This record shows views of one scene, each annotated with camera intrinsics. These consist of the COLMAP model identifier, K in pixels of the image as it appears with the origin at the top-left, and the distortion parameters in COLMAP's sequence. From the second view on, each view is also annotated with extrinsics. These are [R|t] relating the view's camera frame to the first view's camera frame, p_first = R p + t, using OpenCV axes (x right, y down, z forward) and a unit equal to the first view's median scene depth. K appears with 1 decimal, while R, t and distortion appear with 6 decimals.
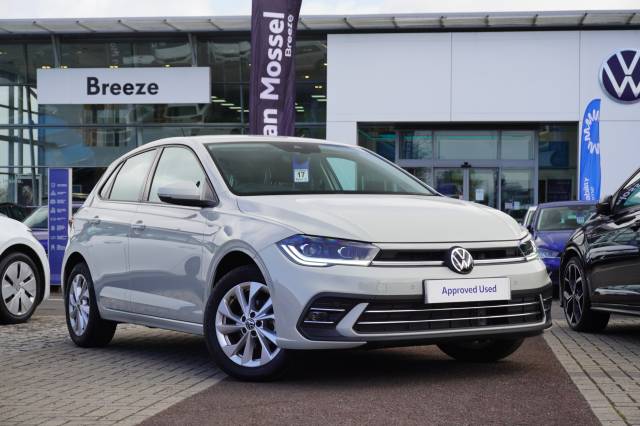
lens RADIAL K [[1204.8, 0, 320.0], [0, 1204.8, 213.0], [0, 0, 1]] dist [0.036488, -0.173258]
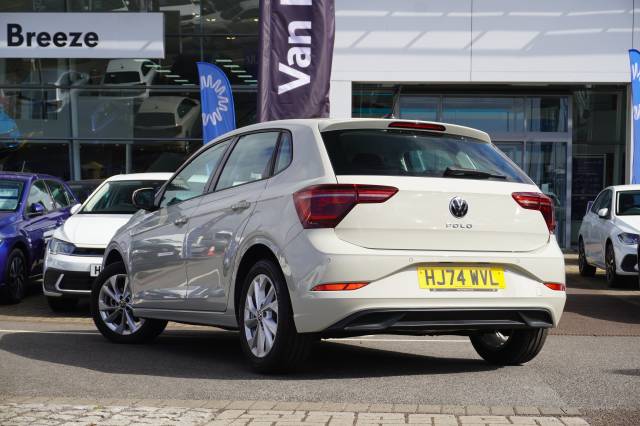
lens RADIAL K [[1204.8, 0, 320.0], [0, 1204.8, 213.0], [0, 0, 1]] dist [0.036488, -0.173258]
pose [[0.998369, 0.001965, 0.057064, -0.035158], [-0.002515, 0.999951, 0.009559, 0.002934], [-0.057043, -0.009687, 0.998325, 0.207940]]
